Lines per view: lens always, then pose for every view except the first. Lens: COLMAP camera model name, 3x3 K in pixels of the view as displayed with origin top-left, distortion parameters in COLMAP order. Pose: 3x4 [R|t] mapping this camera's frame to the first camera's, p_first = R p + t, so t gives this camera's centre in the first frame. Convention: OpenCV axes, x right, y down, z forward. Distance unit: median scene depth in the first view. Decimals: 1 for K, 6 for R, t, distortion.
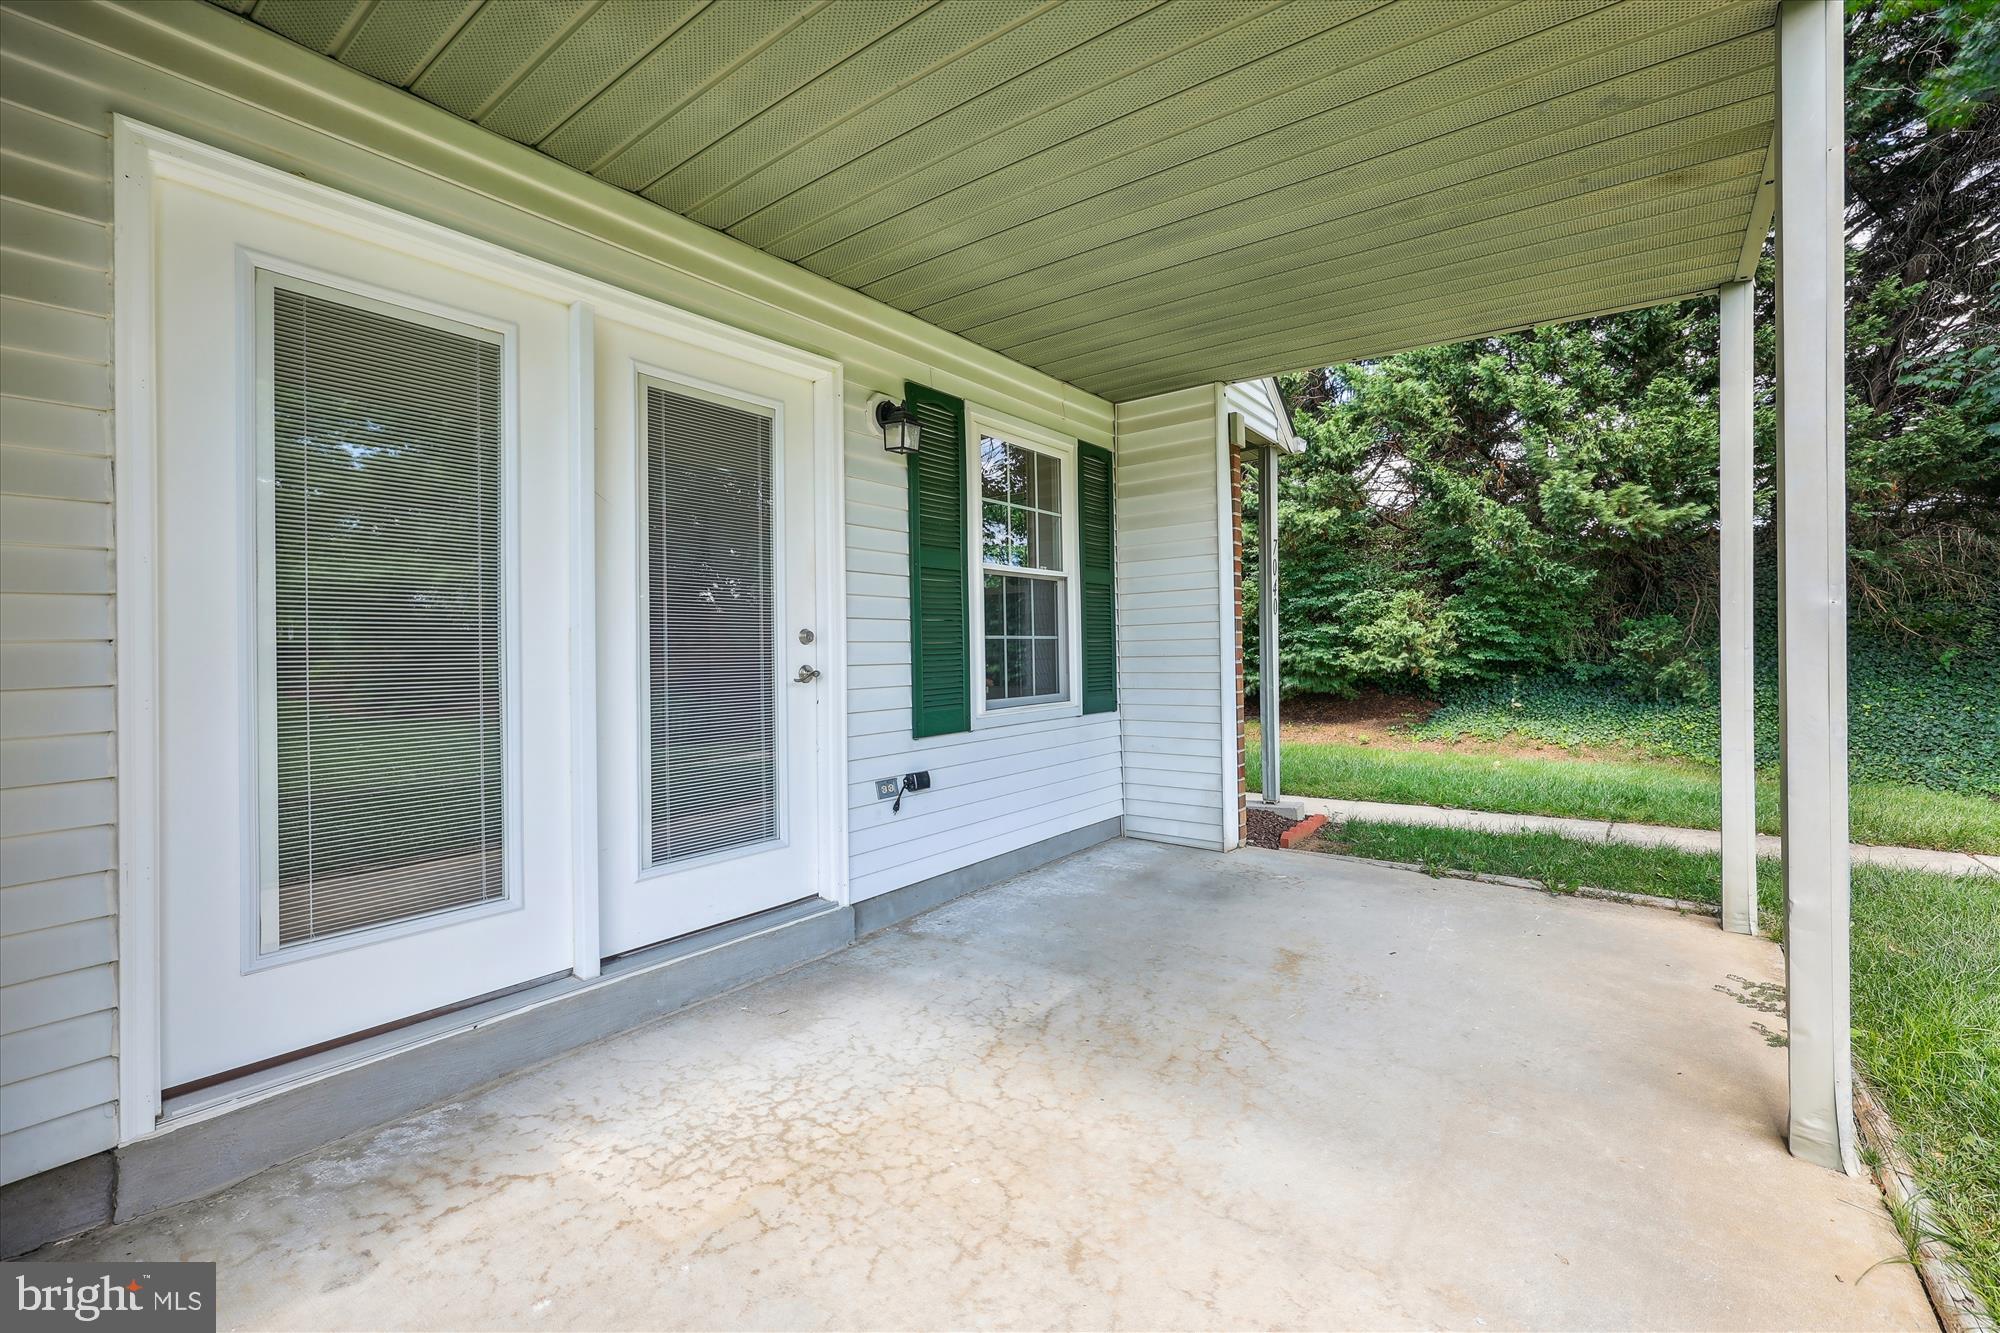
lens RADIAL K [[833.4, 0, 999.6], [0, 833.4, 647.1], [0, 0, 1]] dist [0.012778, -0.013098]
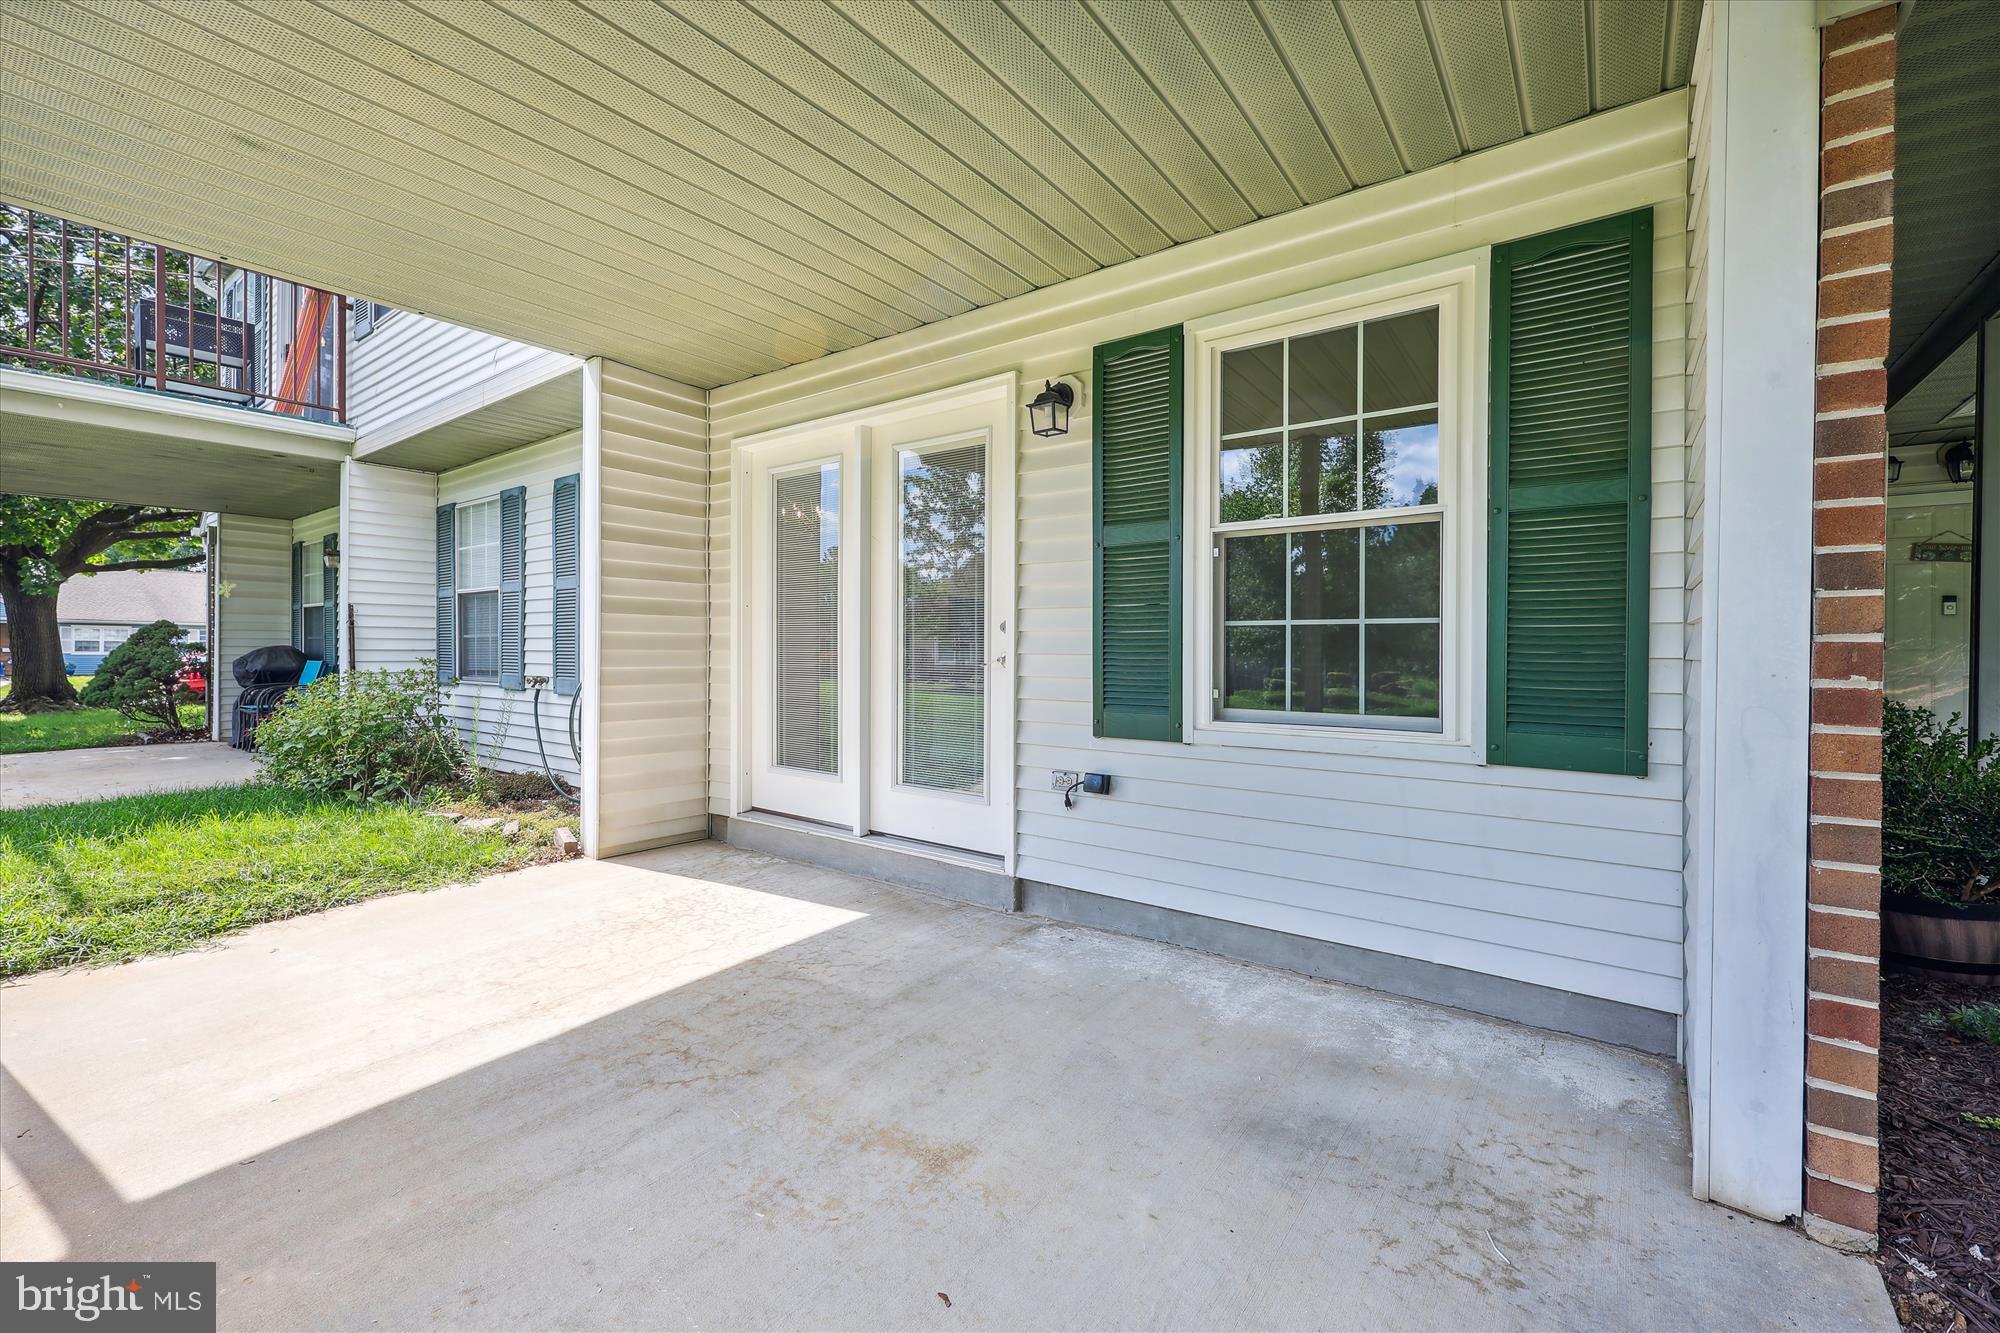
lens RADIAL K [[817.2, 0, 1008.5], [0, 817.2, 642.2], [0, 0, 1]] dist [-0.001788, -0.000057]
pose [[0.028019, 0.012664, -0.999527, 0.789275], [0.002176, 0.999917, 0.012730, -0.005370], [0.999605, -0.002532, 0.027990, 0.875663]]
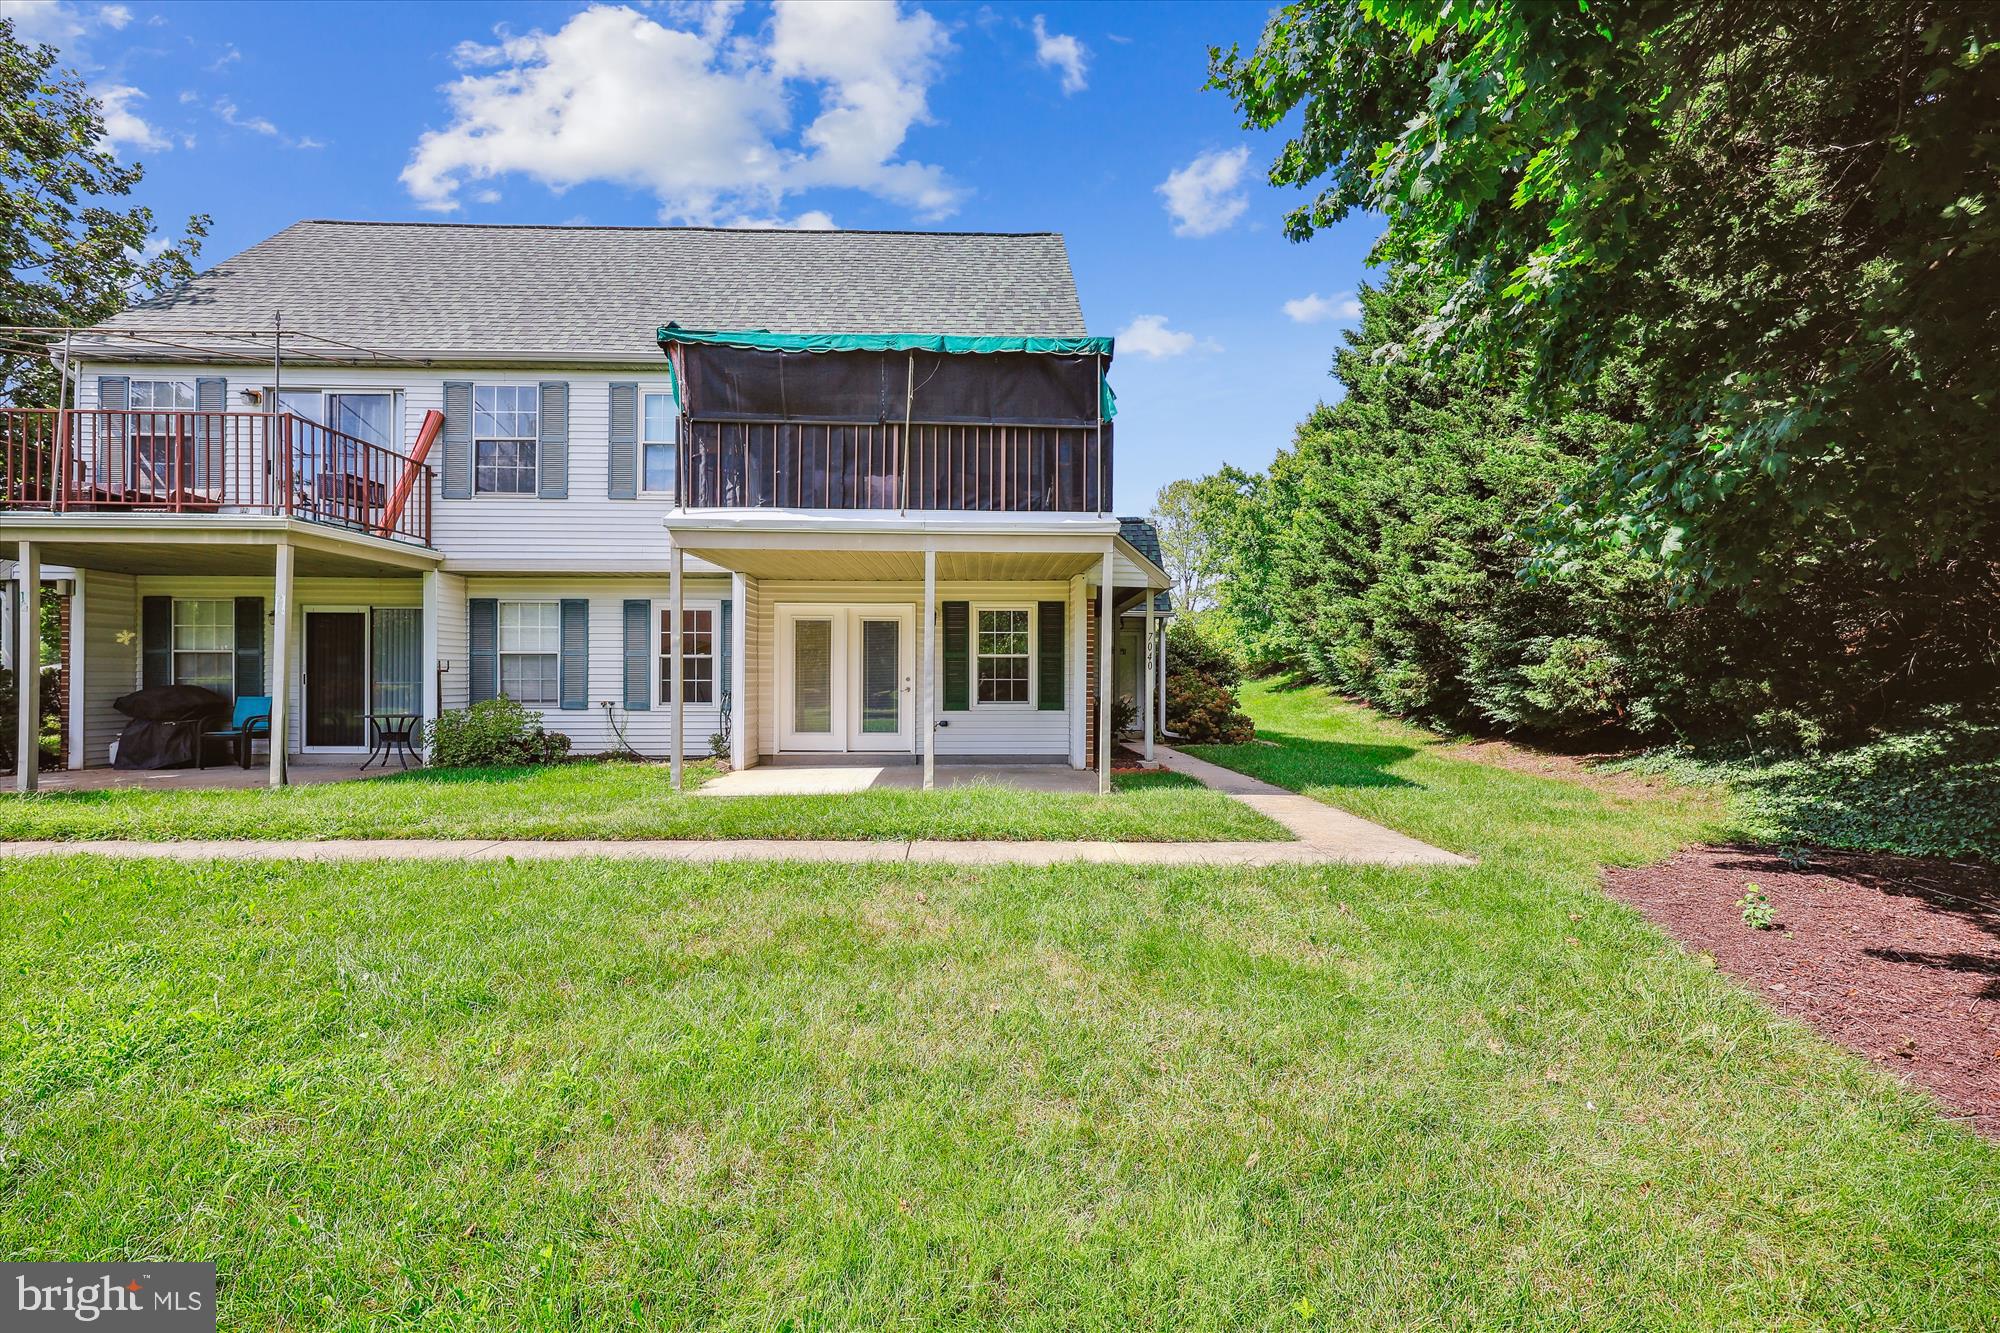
lens RADIAL K [[833.4, 0, 999.6], [0, 833.4, 647.1], [0, 0, 1]] dist [0.012778, -0.013098]
pose [[0.637276, -0.006620, -0.770607, 2.568453], [-0.009037, 0.999830, -0.016062, -0.089317], [0.770583, 0.017200, 0.637108, -0.923970]]
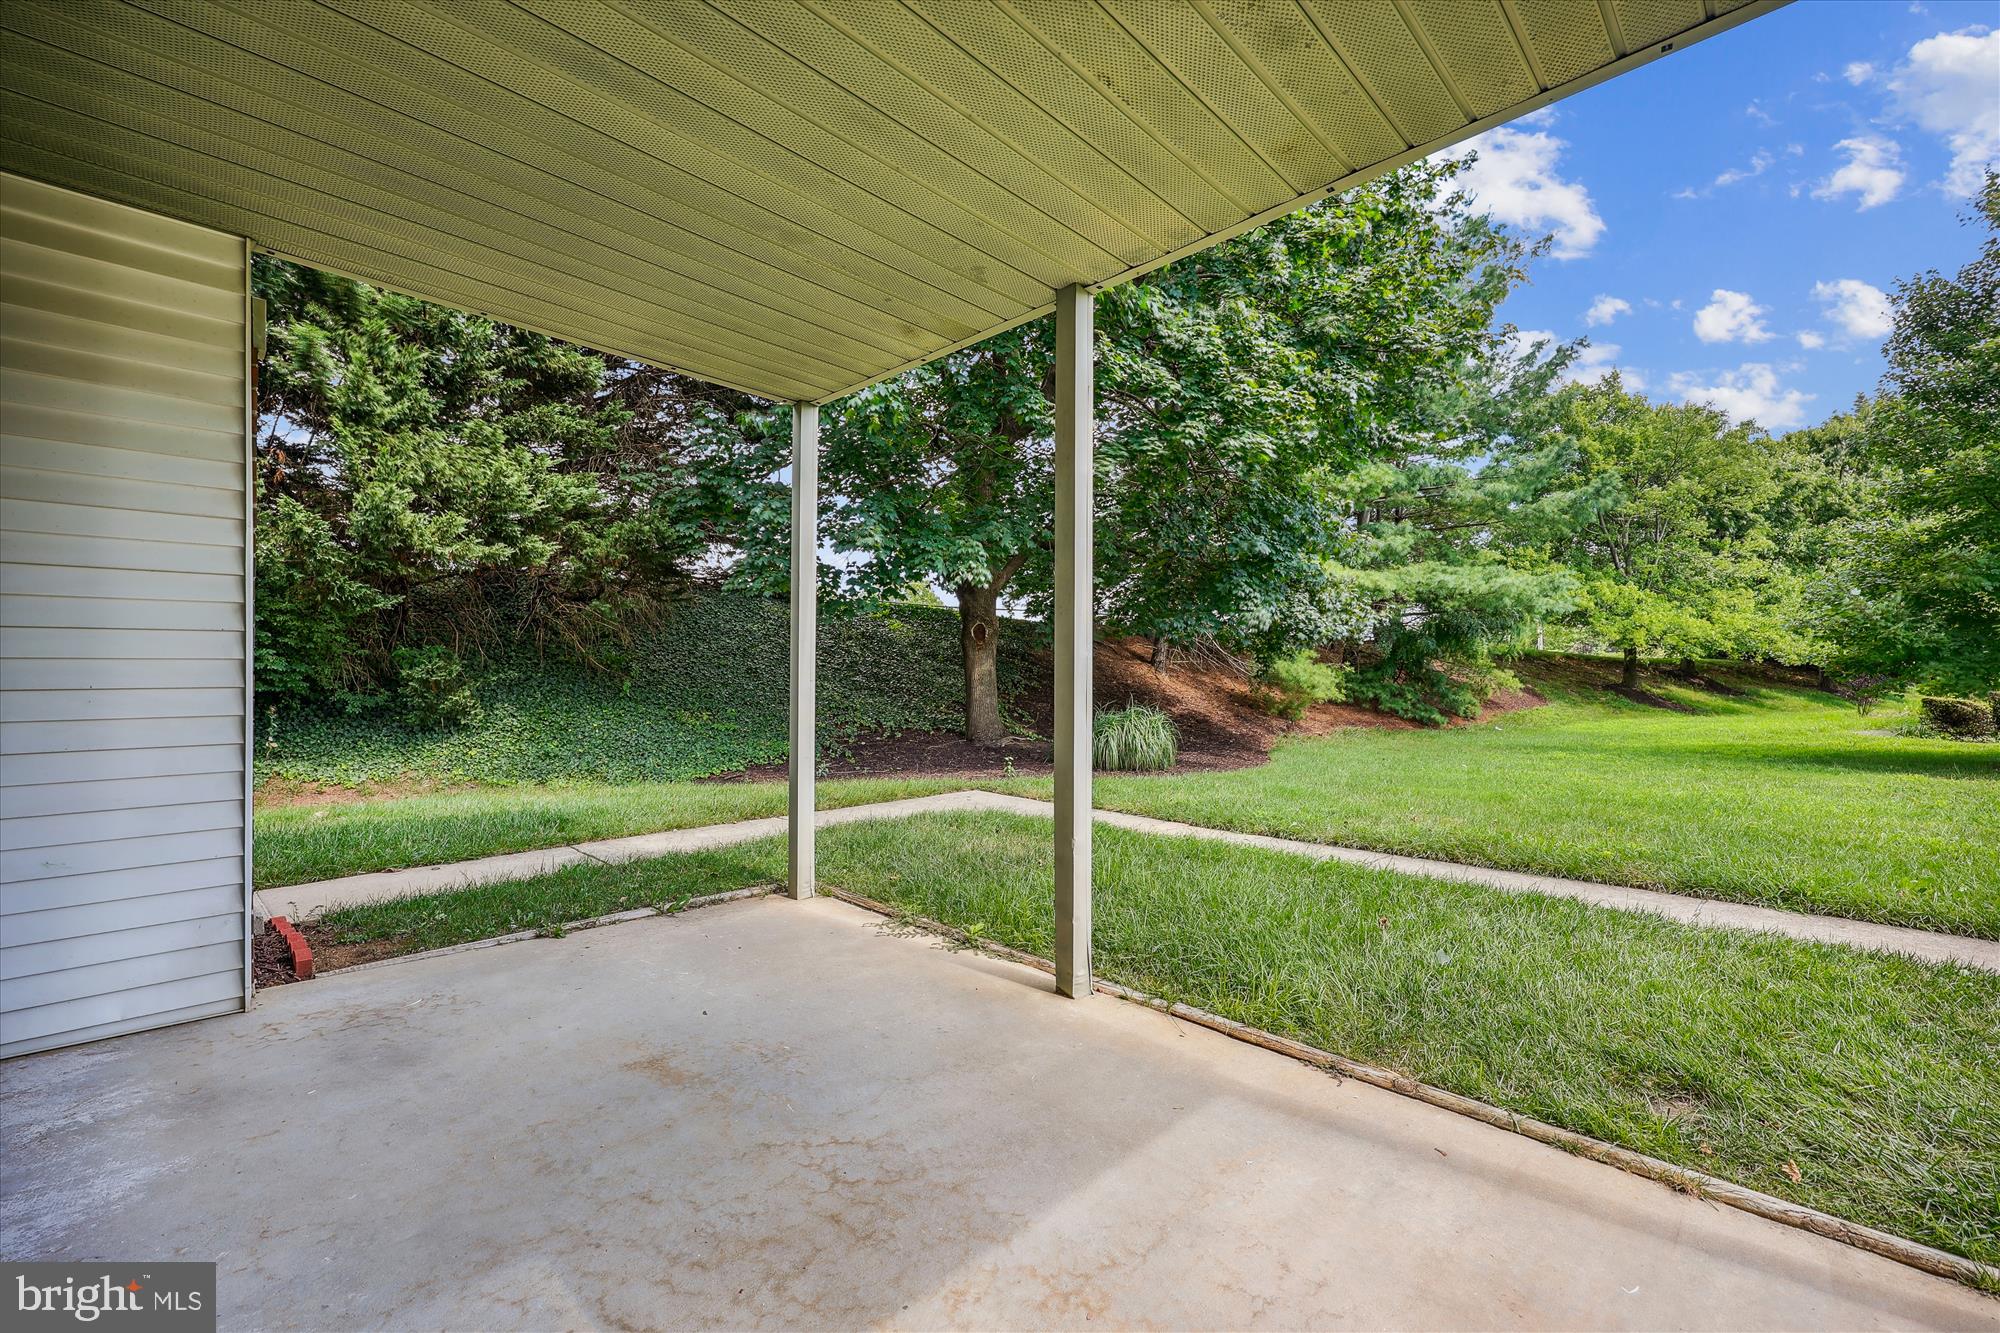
lens RADIAL K [[831.2, 0, 1012.9], [0, 831.2, 672.8], [0, 0, 1]] dist [-0.002105, 0.000035]
pose [[0.124416, 0.013032, 0.992145, -0.334005], [-0.008081, 0.999894, -0.012120, 0.003380], [-0.992197, -0.006510, 0.124508, 0.476064]]
